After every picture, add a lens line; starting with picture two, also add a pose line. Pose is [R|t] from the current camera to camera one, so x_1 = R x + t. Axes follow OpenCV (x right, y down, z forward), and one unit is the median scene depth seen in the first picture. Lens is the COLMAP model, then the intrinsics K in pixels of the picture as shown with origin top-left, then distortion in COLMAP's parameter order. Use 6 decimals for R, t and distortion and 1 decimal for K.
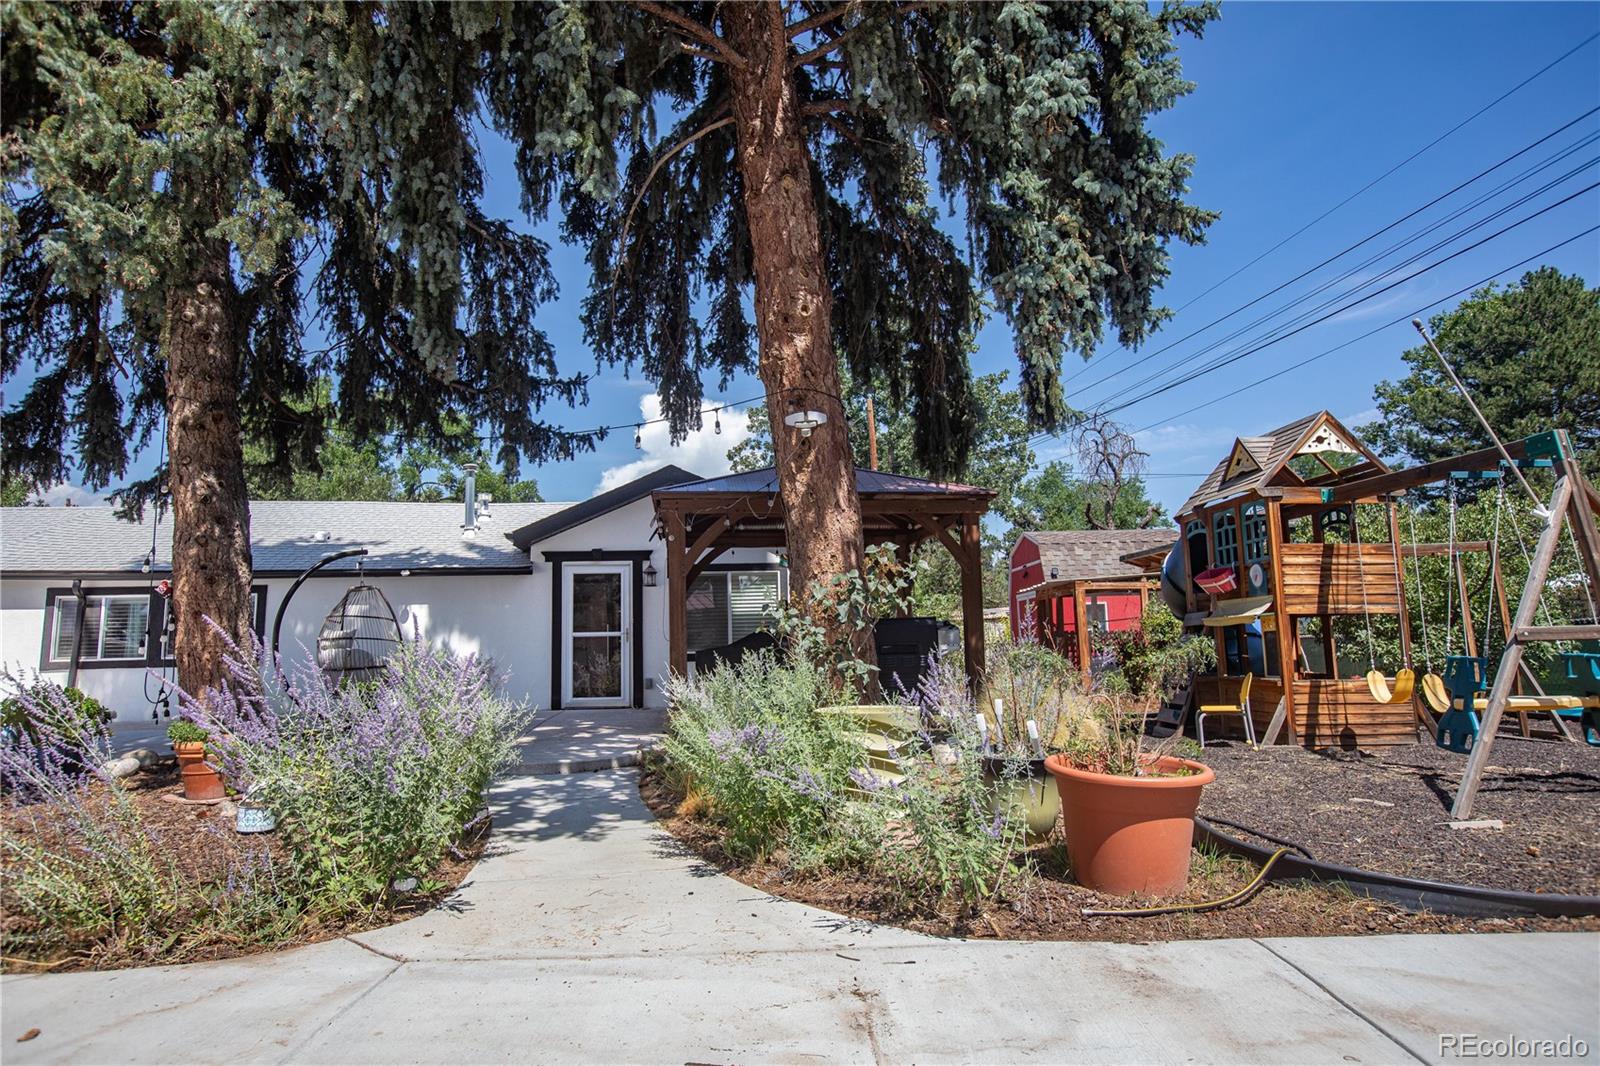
lens RADIAL K [[1263.6, 0, 800.0], [0, 1263.6, 533.0], [0, 0, 1]] dist [0.013447, 0.004959]
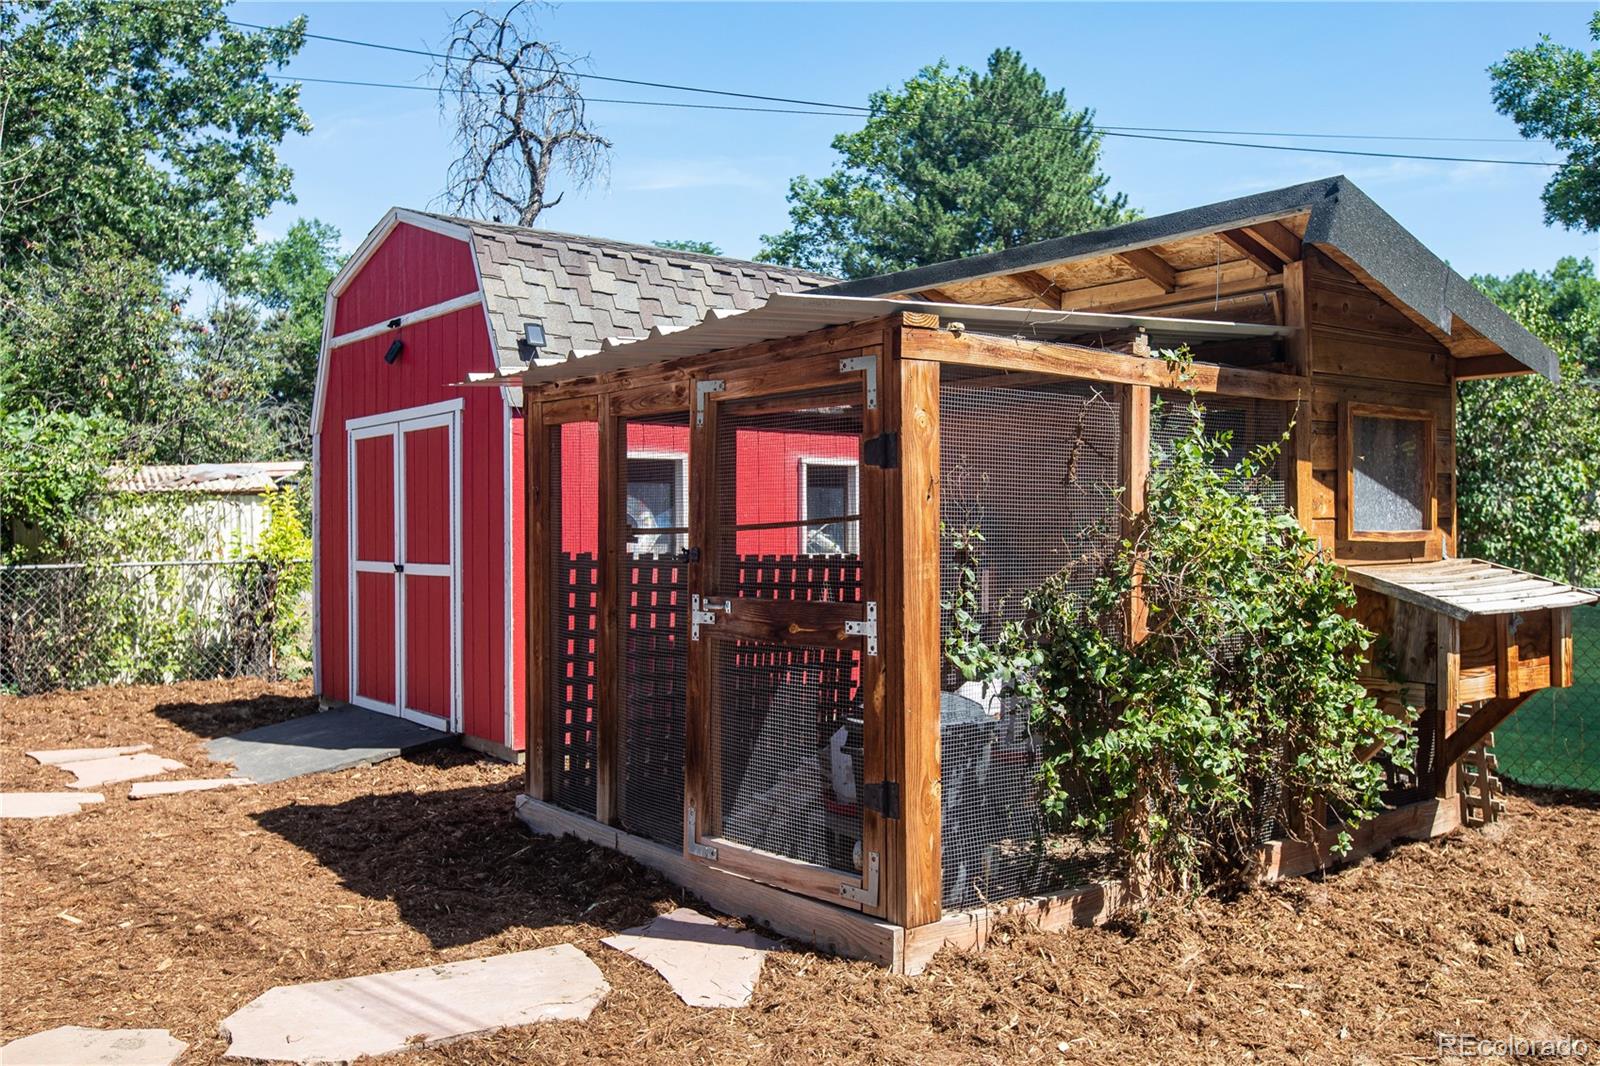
lens RADIAL K [[1263.6, 0, 800.0], [0, 1263.6, 533.0], [0, 0, 1]] dist [0.013447, 0.004959]
pose [[0.806736, 0.019074, 0.590604, 0.050736], [-0.075939, 0.994538, 0.071611, 0.030434], [-0.586012, -0.102621, 0.803778, 0.449795]]
